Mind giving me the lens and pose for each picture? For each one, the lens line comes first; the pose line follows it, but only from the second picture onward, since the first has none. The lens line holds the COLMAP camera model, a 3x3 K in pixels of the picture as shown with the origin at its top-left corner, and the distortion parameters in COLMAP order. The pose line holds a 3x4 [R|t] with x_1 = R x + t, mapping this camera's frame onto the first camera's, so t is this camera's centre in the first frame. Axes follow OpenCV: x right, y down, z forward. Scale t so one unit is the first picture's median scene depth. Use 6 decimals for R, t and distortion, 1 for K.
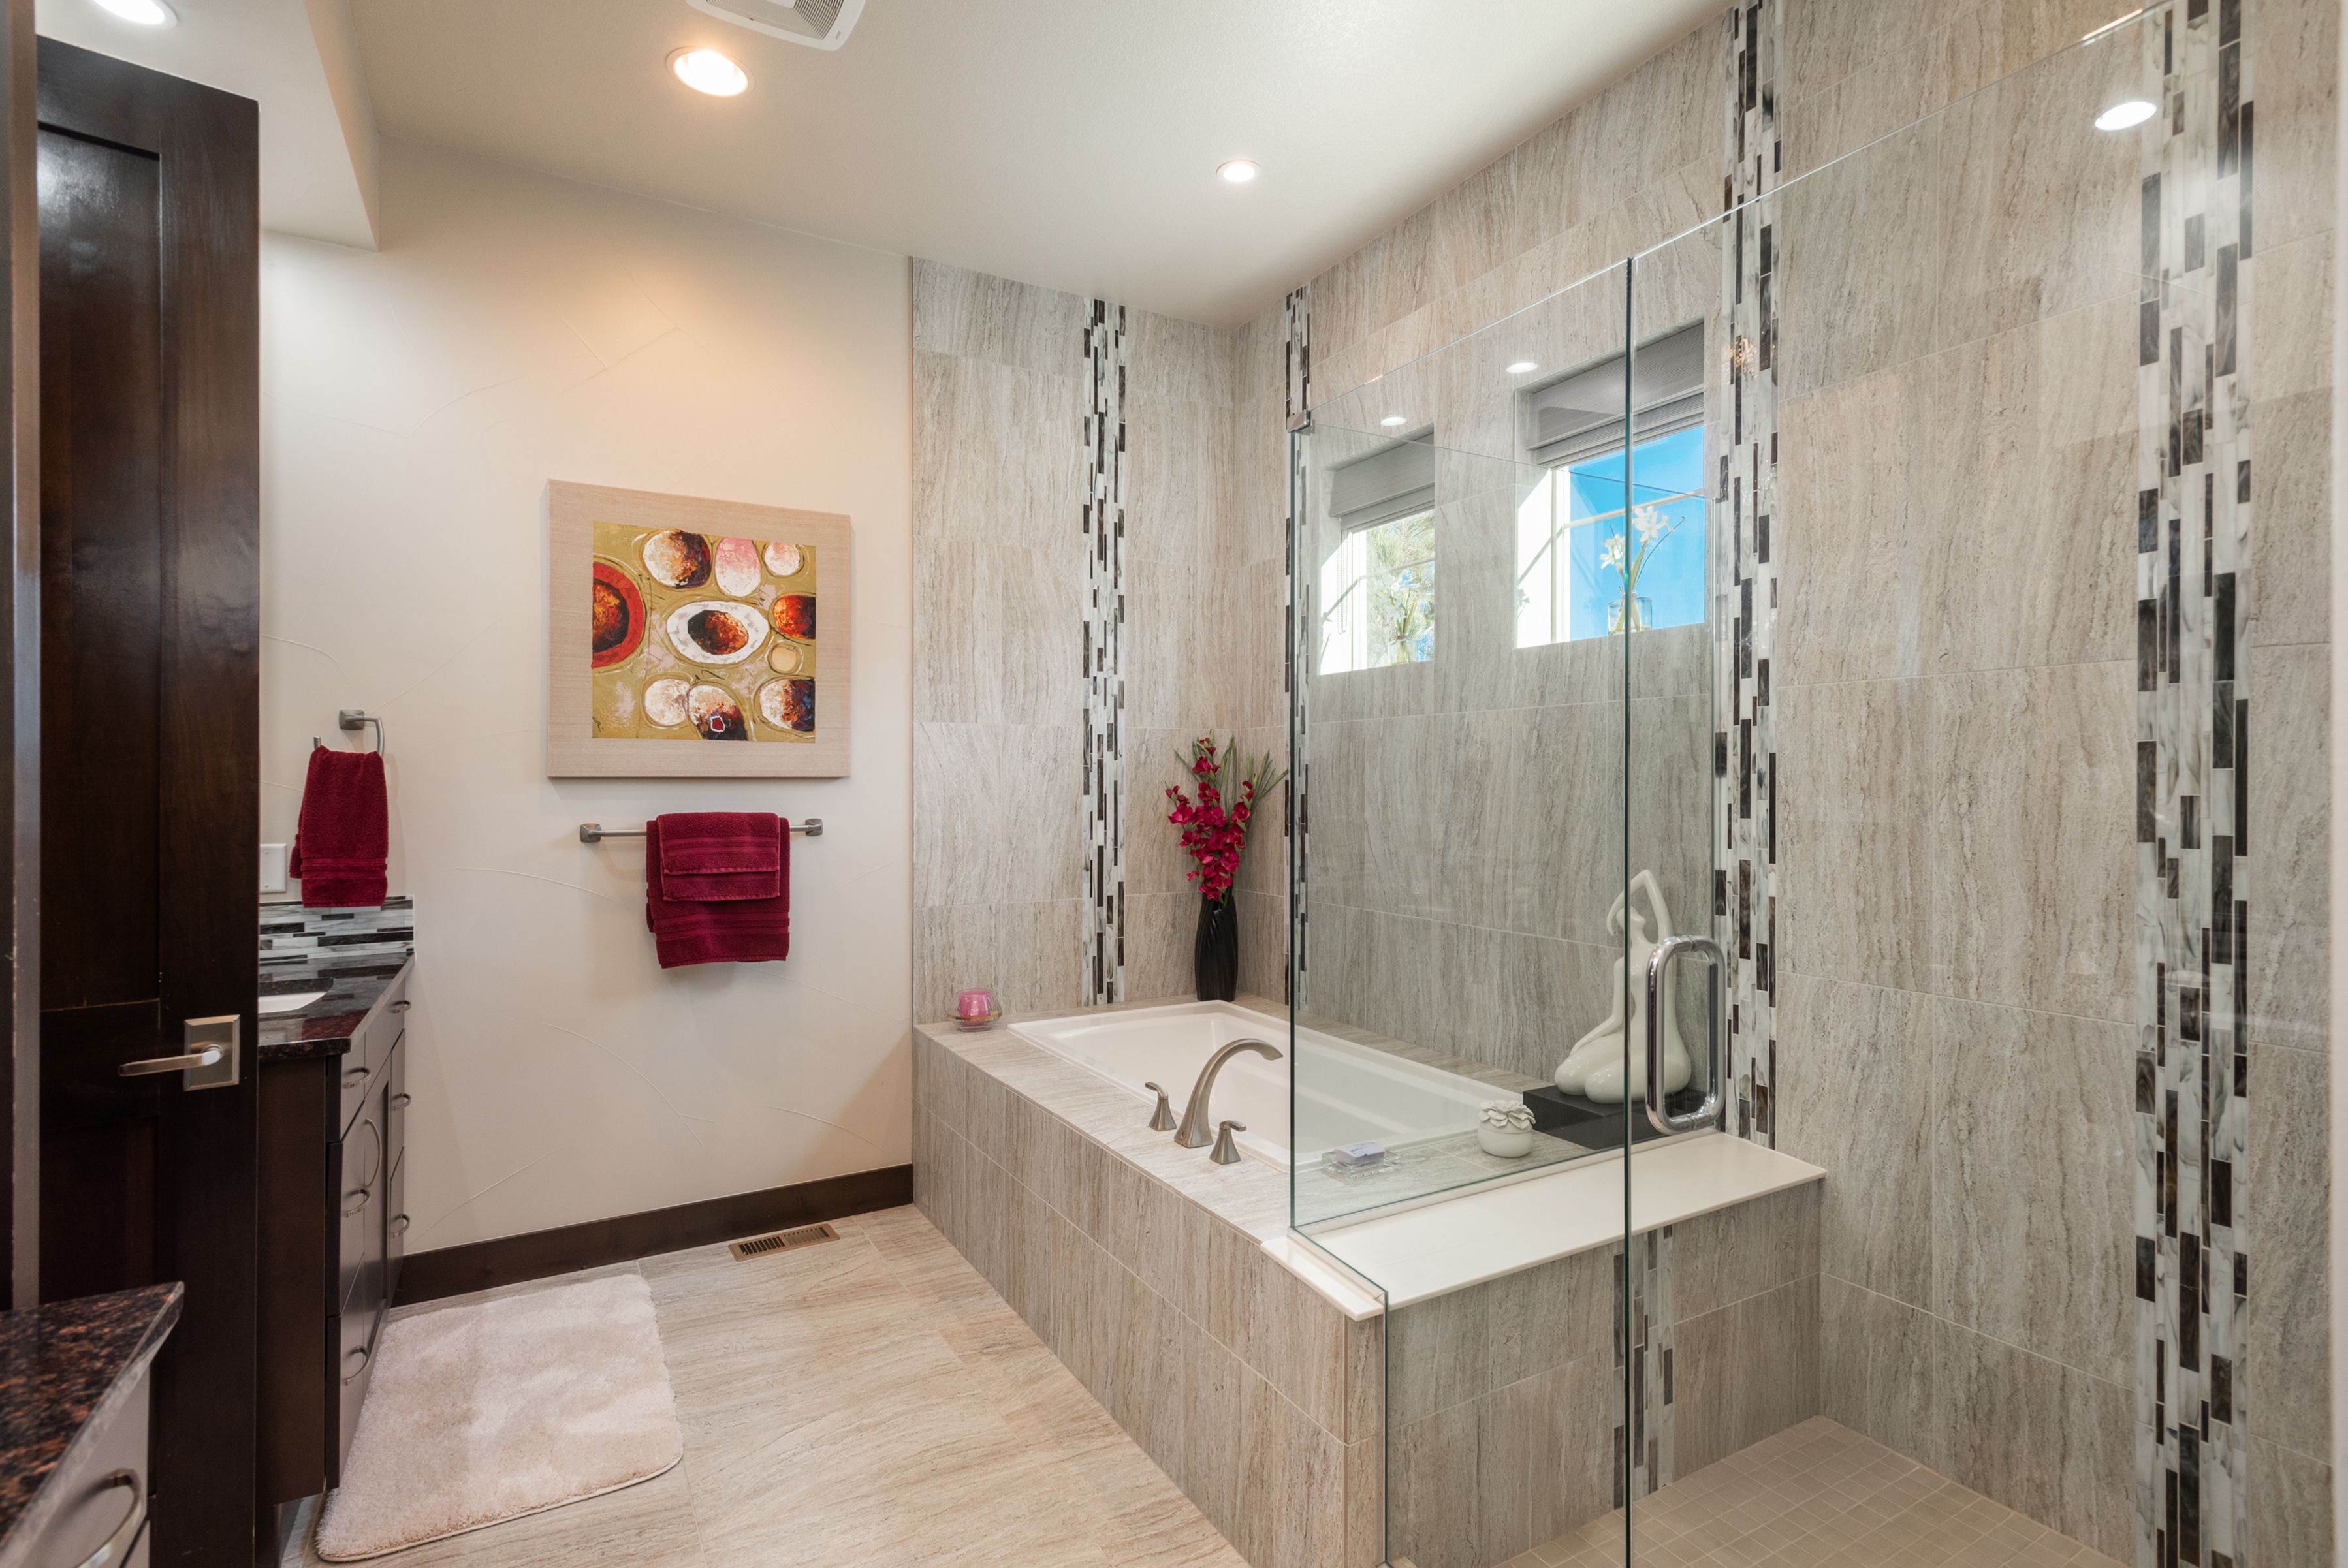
lens RADIAL K [[1120.7, 0, 1184.6], [0, 1120.7, 788.7], [0, 0, 1]] dist [0.015733, -0.004700]
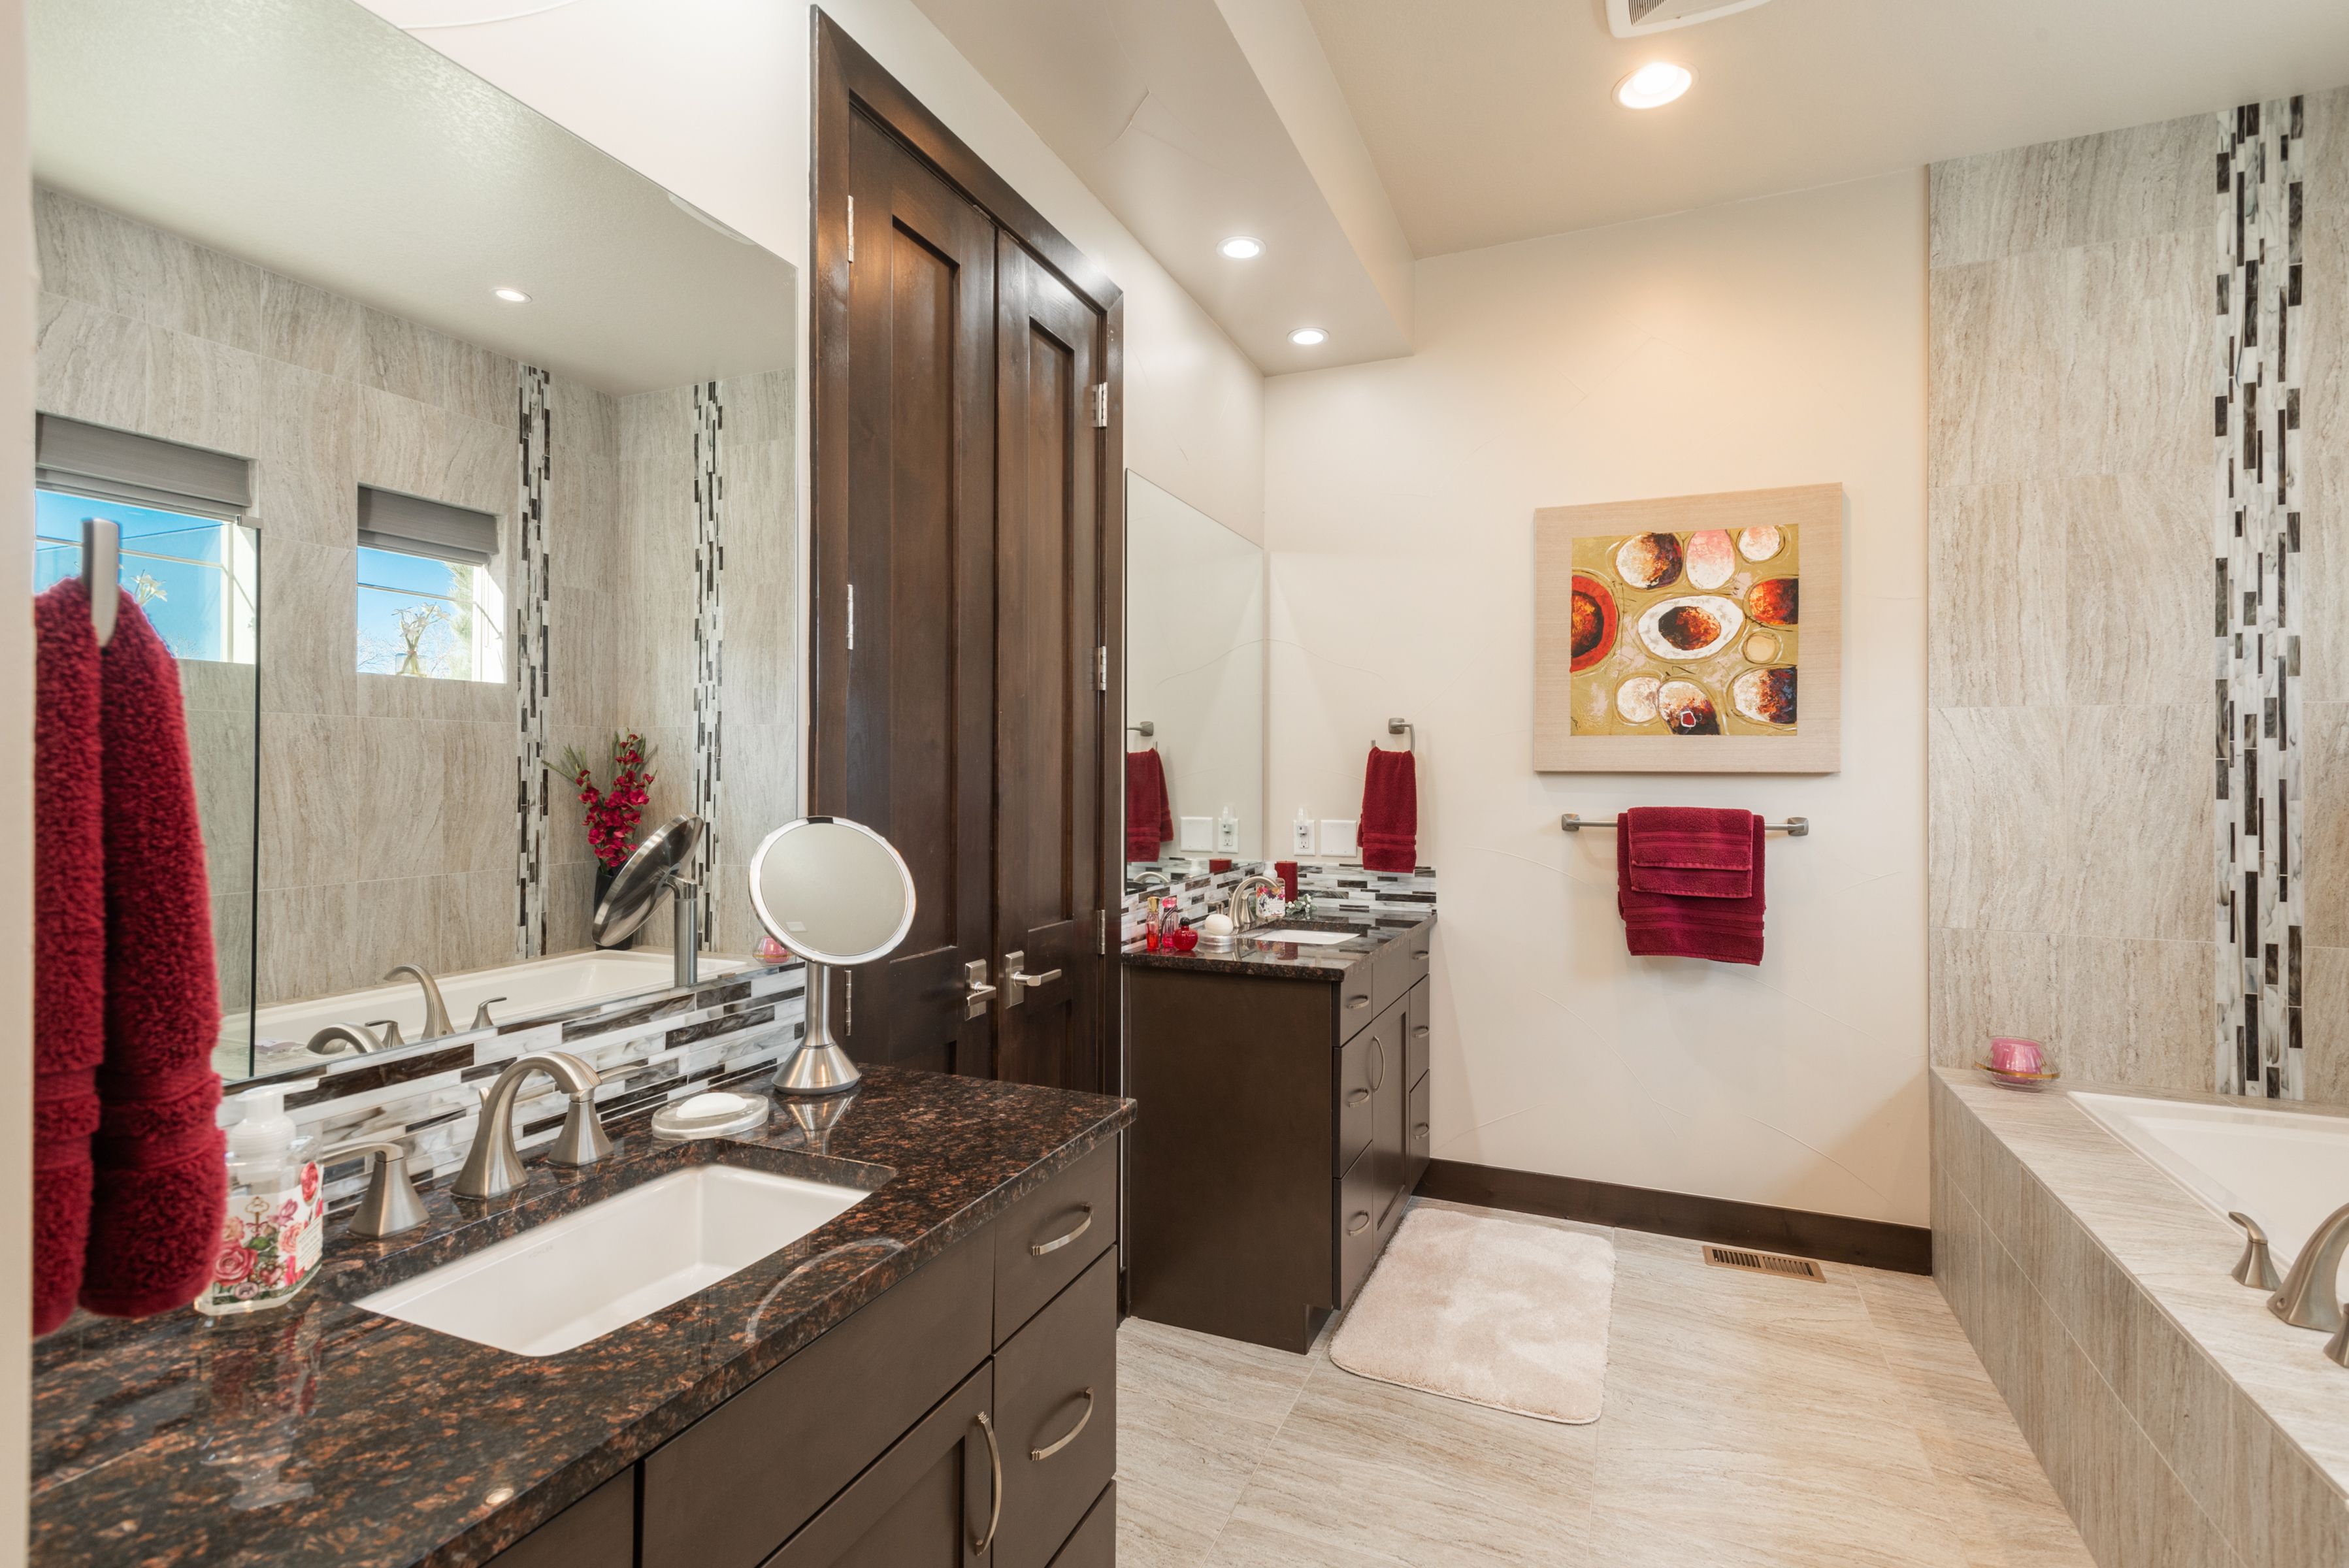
lens RADIAL K [[1121.3, 0, 1180.1], [0, 1121.3, 771.0], [0, 0, 1]] dist [0.015733, -0.004700]
pose [[0.596378, 0.005879, -0.802682, 0.118304], [-0.012090, 0.999926, -0.001659, -0.004023], [0.802613, 0.010694, 0.596405, 0.038851]]
